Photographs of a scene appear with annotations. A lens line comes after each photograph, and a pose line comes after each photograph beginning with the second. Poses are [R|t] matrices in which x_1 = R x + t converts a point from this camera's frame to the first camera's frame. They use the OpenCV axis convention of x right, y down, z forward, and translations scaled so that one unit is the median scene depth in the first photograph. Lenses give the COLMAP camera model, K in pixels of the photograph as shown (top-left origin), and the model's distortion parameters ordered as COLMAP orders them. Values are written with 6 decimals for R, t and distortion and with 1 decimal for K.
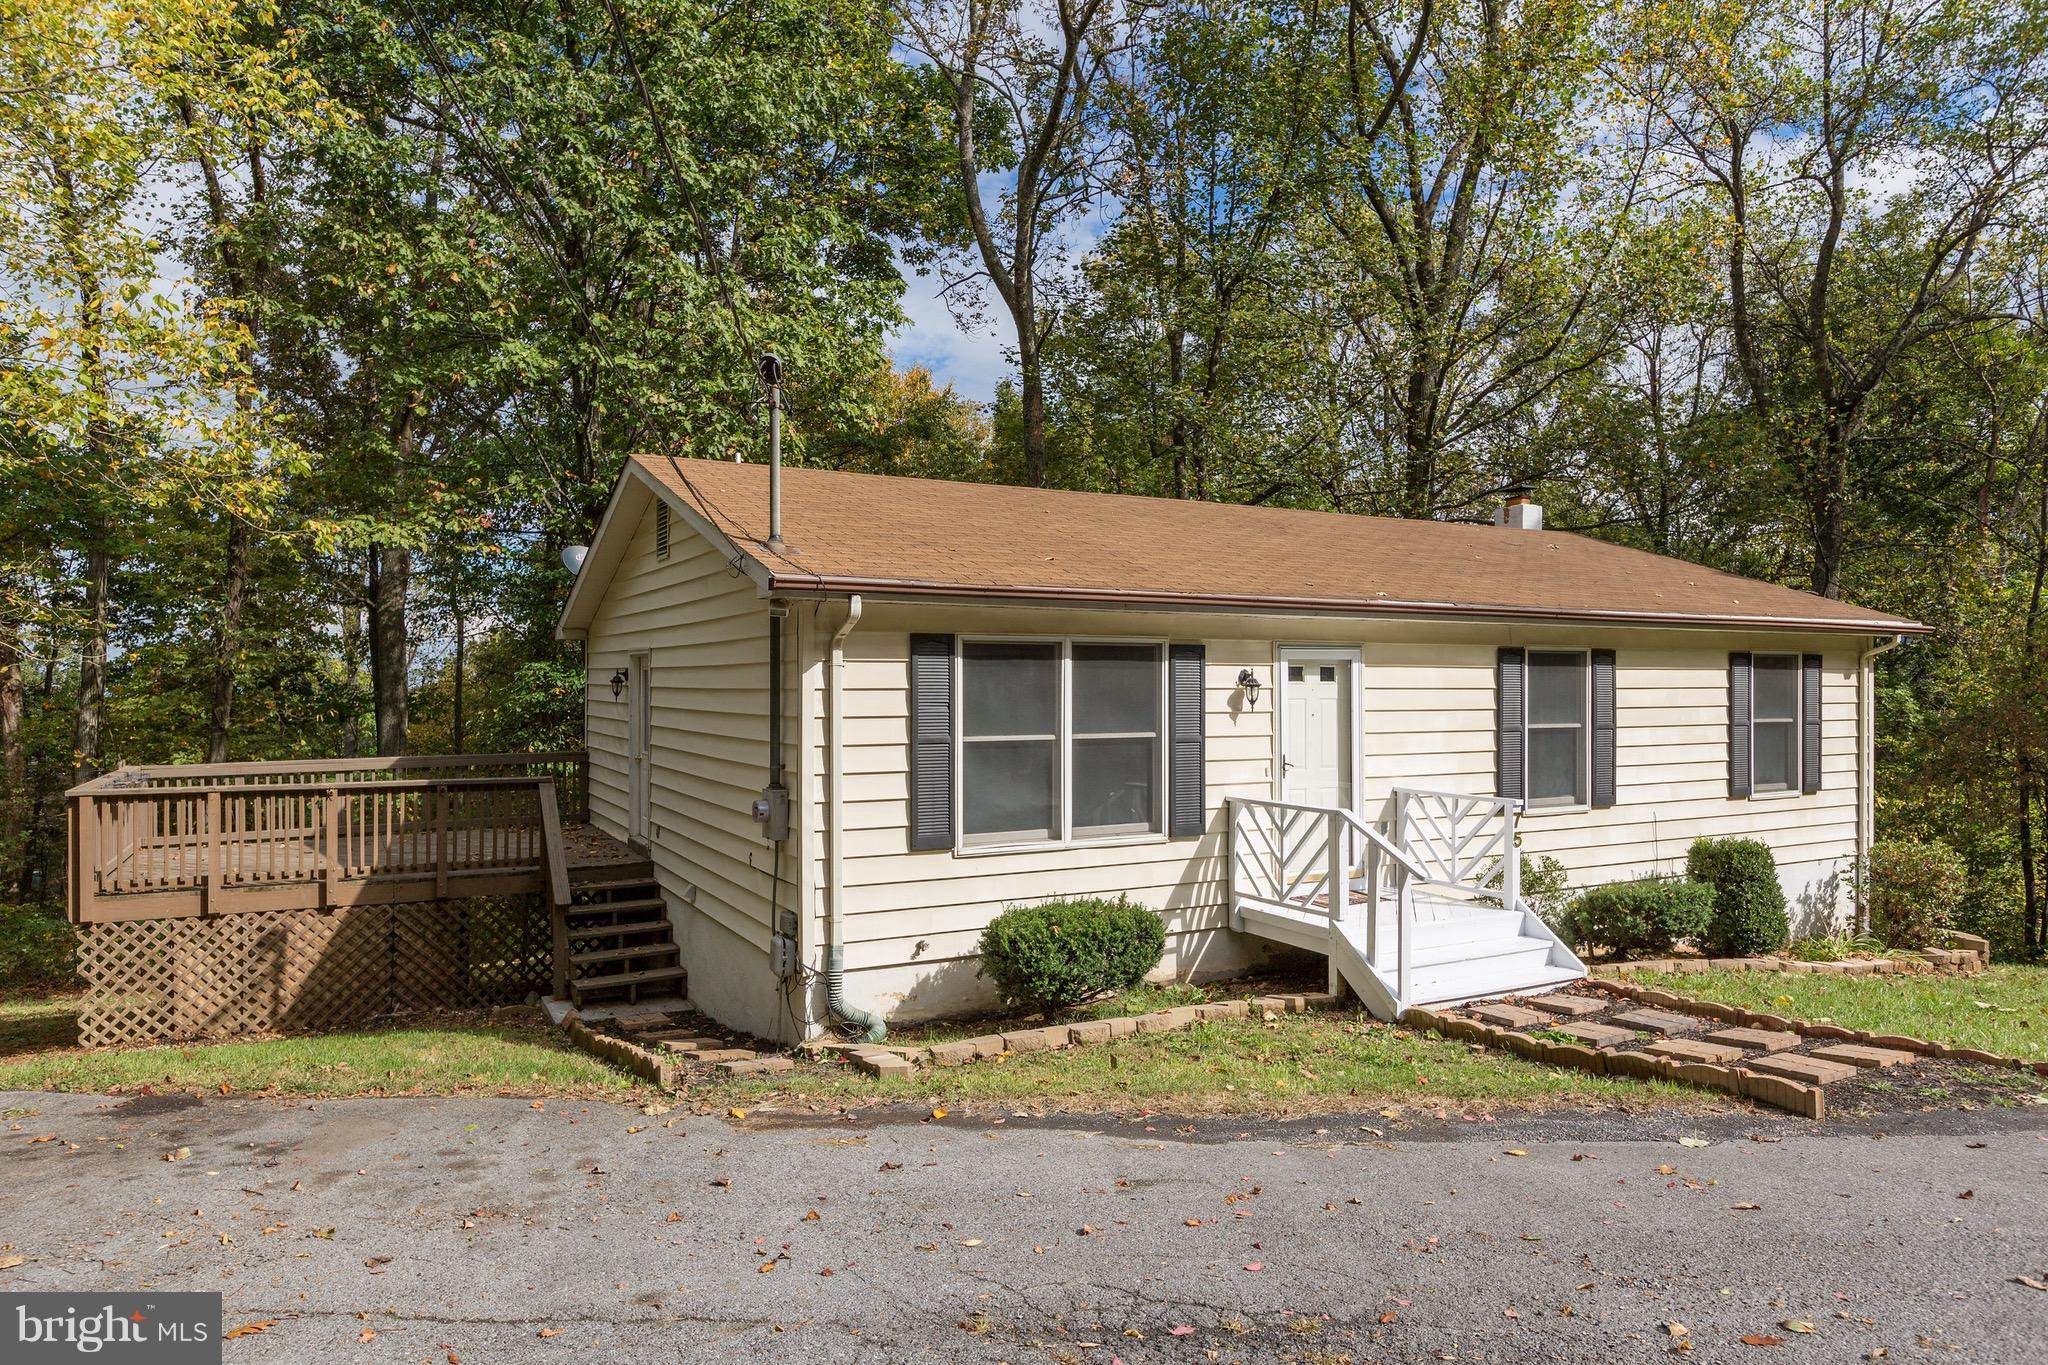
lens RADIAL K [[1168.3, 0, 1024.0], [0, 1168.3, 682.5], [0, 0, 1]] dist [-0.001424, -0.000523]
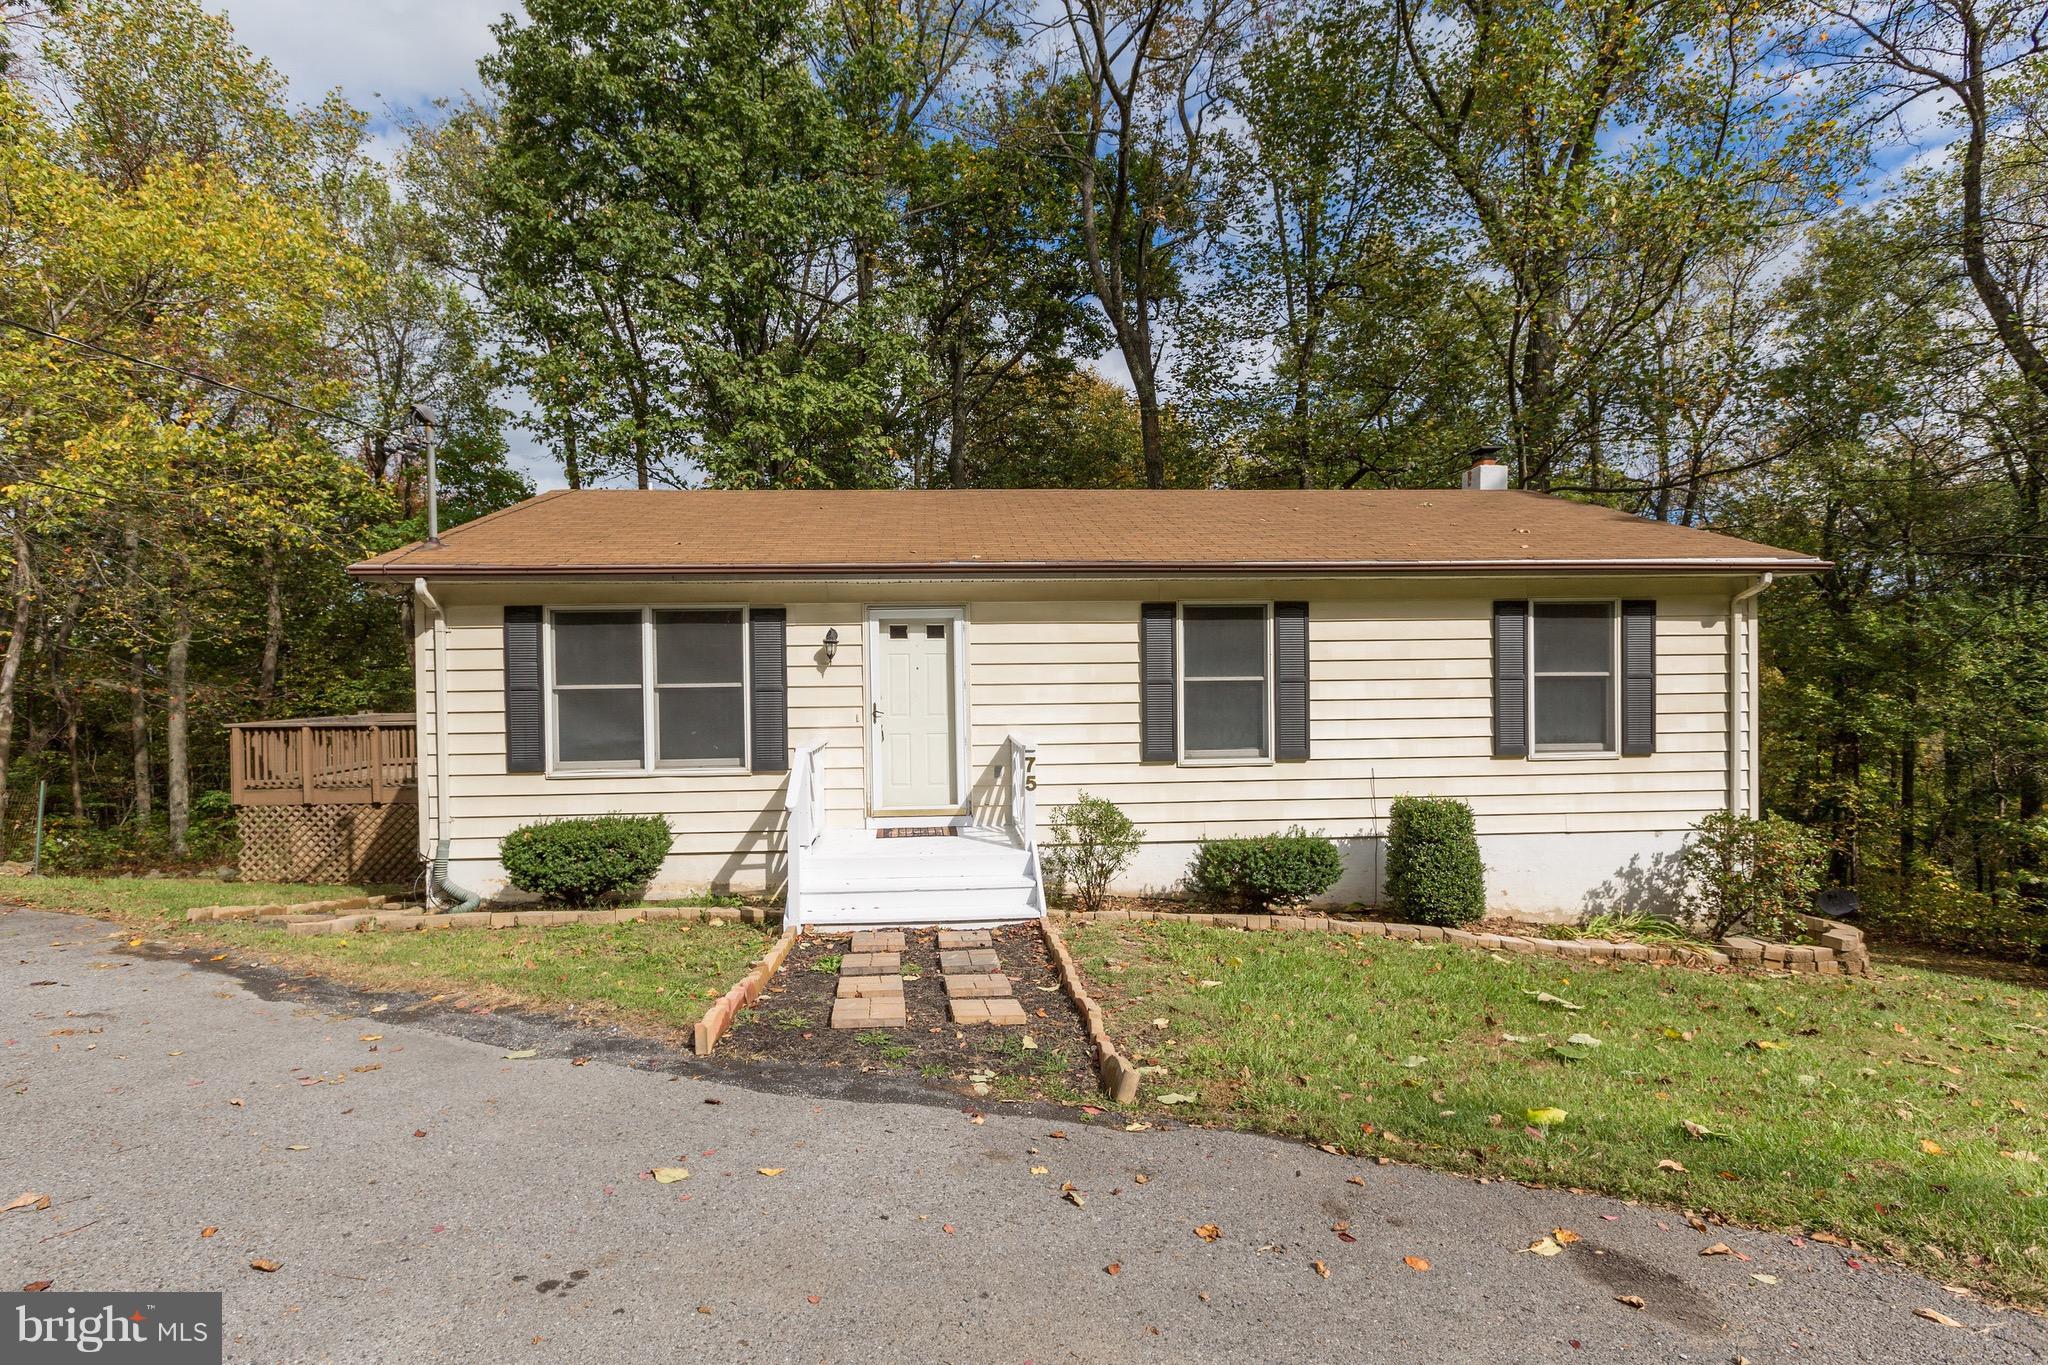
lens RADIAL K [[921.1, 0, 1016.9], [0, 921.1, 684.4], [0, 0, 1]] dist [0.002886, -0.000470]
pose [[0.922695, -0.006714, -0.385473, 0.675690], [0.013568, 0.999794, 0.015062, 0.031088], [0.385292, -0.019128, 0.922596, 0.219936]]
